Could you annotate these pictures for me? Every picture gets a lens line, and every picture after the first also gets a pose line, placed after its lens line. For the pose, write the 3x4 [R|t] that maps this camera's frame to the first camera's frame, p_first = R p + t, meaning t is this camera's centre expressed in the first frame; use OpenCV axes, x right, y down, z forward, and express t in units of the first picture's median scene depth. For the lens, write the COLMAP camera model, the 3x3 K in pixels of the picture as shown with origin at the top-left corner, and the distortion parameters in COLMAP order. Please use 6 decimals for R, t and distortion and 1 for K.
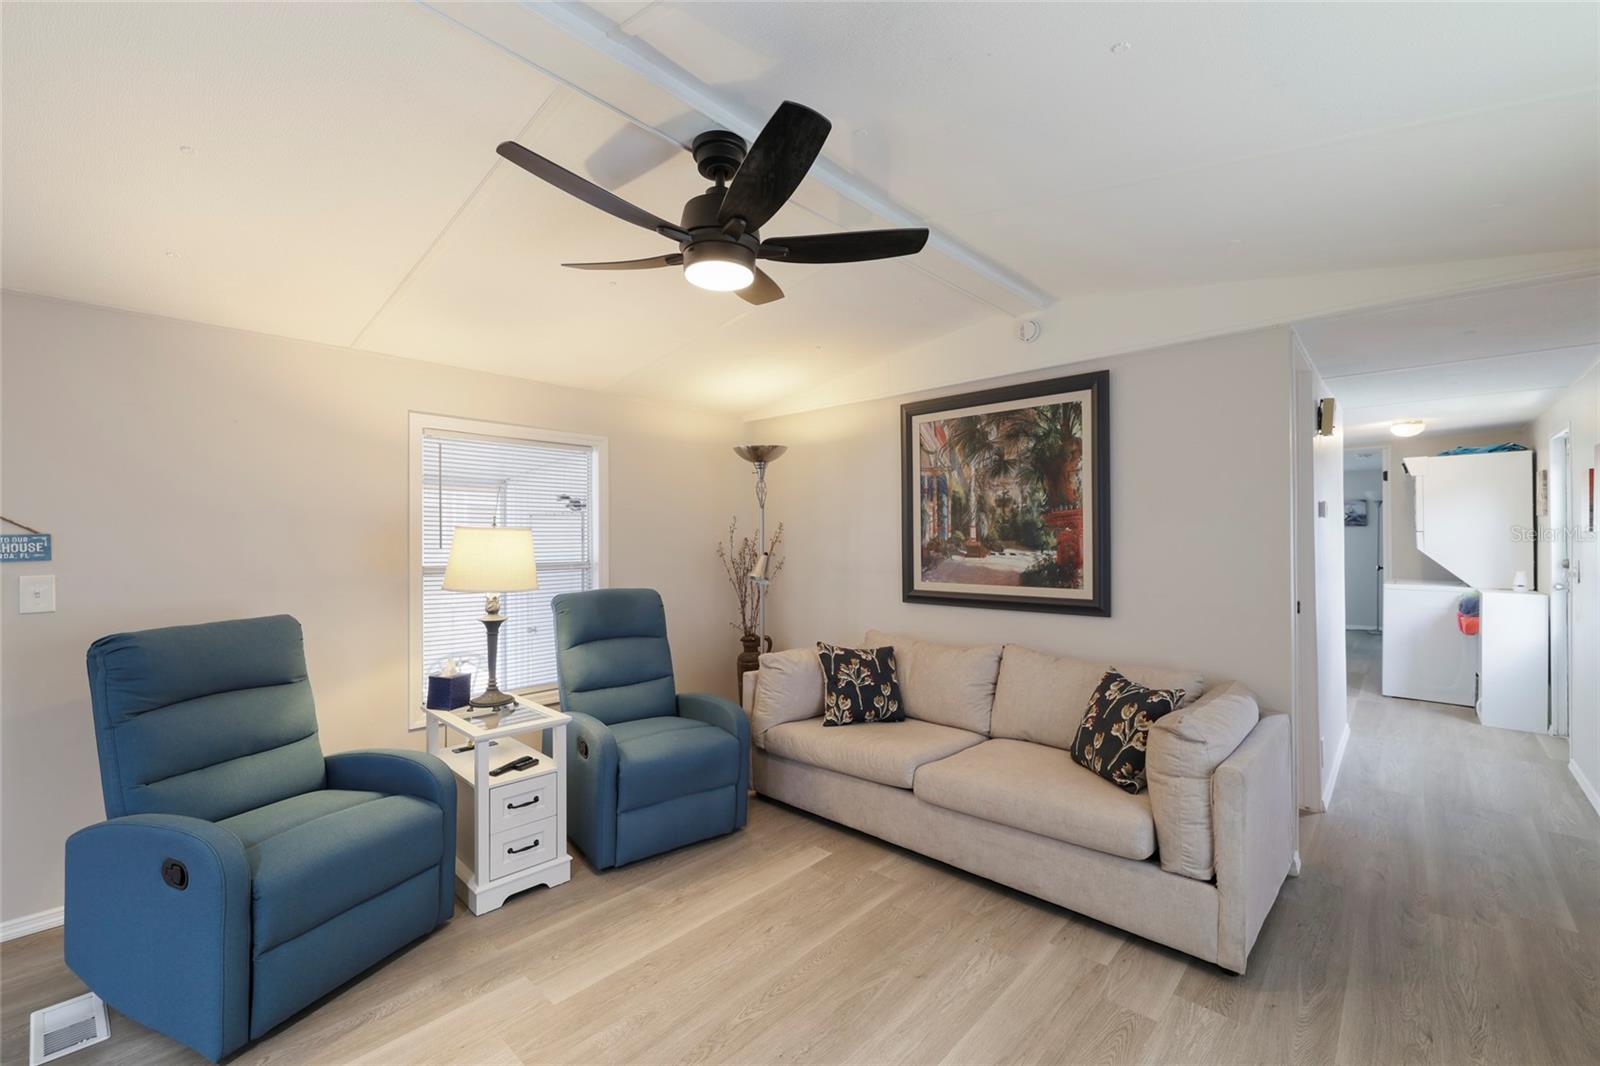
lens RADIAL K [[670.6, 0, 799.0], [0, 670.6, 542.1], [0, 0, 1]] dist [-0.001364, 0.000372]
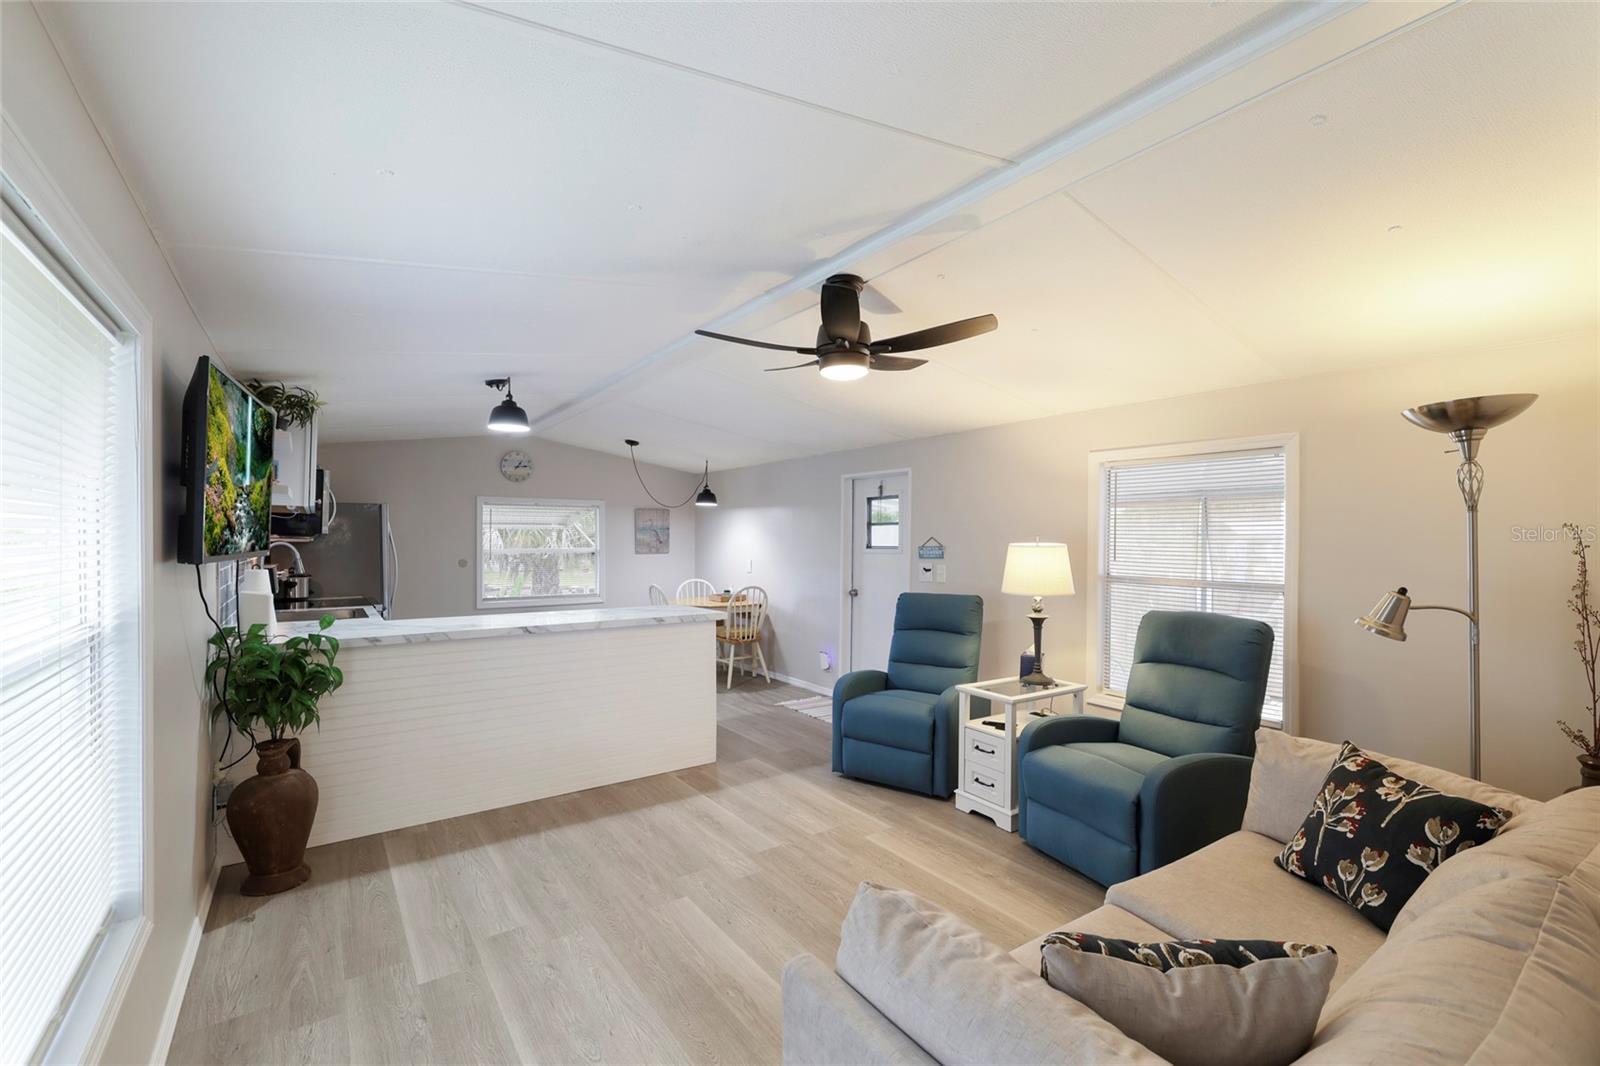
lens RADIAL K [[670.6, 0, 798.4], [0, 670.6, 539.7], [0, 0, 1]] dist [-0.001364, 0.000372]
pose [[-0.198486, 0.000900, -0.980103, 0.720023], [-0.016635, 0.999852, 0.004287, -0.022897], [0.979963, 0.017155, -0.198442, 0.654714]]
